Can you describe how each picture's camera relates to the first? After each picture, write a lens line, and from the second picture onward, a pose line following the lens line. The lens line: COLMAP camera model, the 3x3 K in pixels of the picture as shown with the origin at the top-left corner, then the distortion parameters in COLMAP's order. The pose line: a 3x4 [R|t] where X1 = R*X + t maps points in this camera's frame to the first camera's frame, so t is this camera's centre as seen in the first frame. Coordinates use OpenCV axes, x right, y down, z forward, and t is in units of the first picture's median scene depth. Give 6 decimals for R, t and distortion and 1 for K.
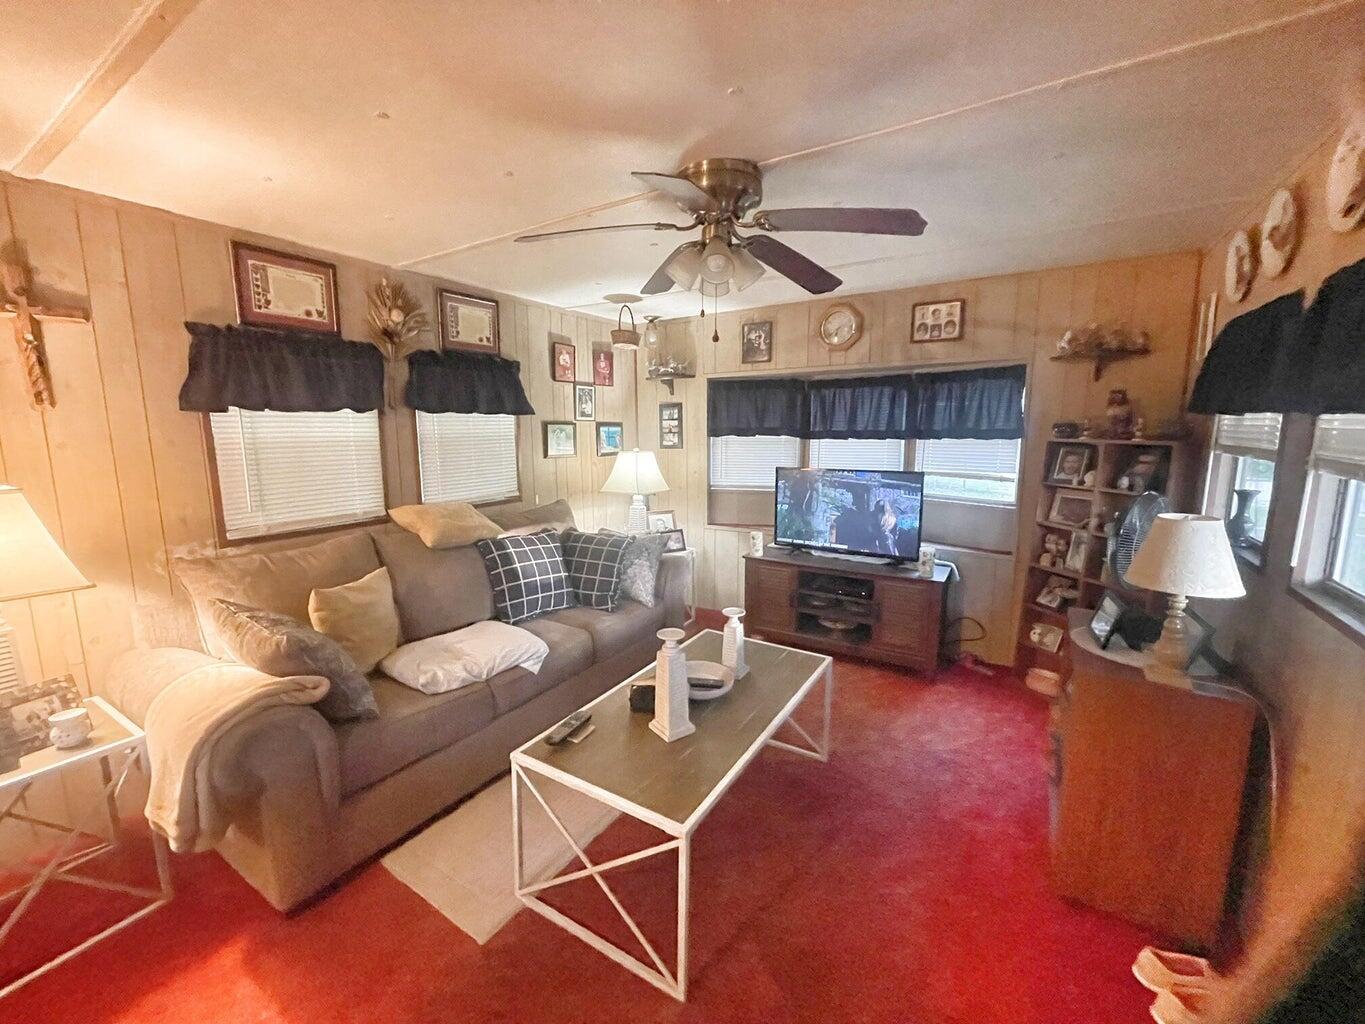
lens RADIAL K [[559.7, 0, 660.6], [0, 559.7, 513.1], [0, 0, 1]] dist [-0.011729, 0.000233]
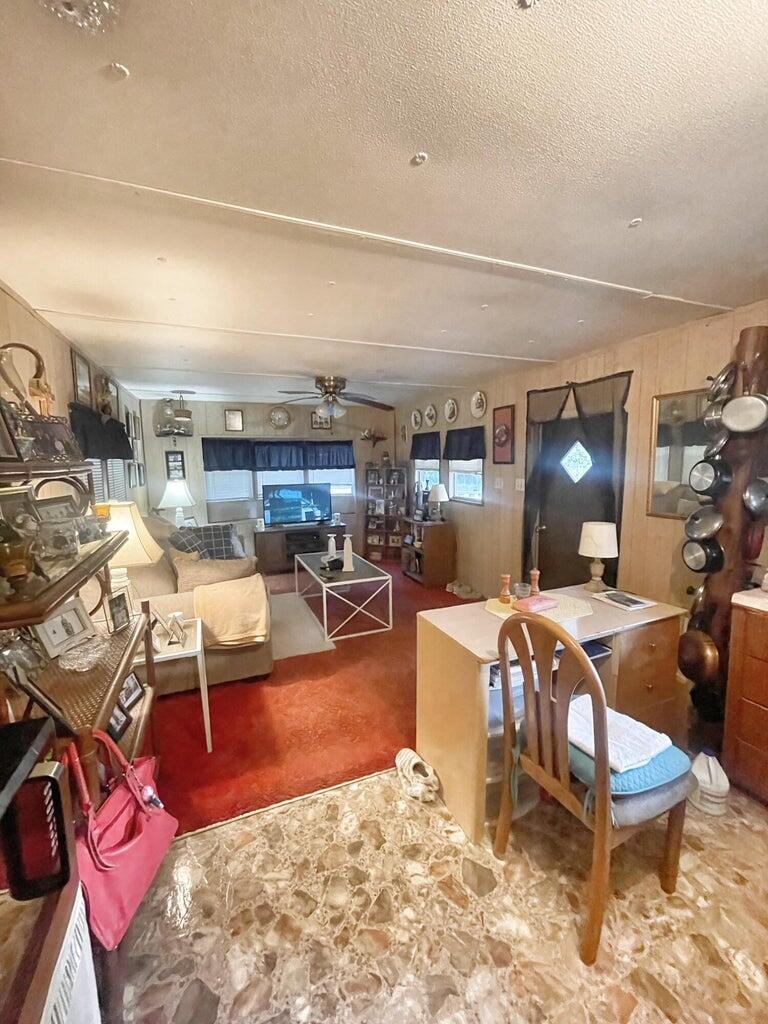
lens RADIAL K [[419.9, 0, 384.0], [0, 419.9, 512.0], [0, 0, 1]] dist [-0.011729, 0.000233]
pose [[0.564297, -0.097120, 0.819840, -0.808810], [0.136414, 0.990375, 0.023428, 0.037738], [-0.814224, 0.098617, 0.572114, -0.200203]]
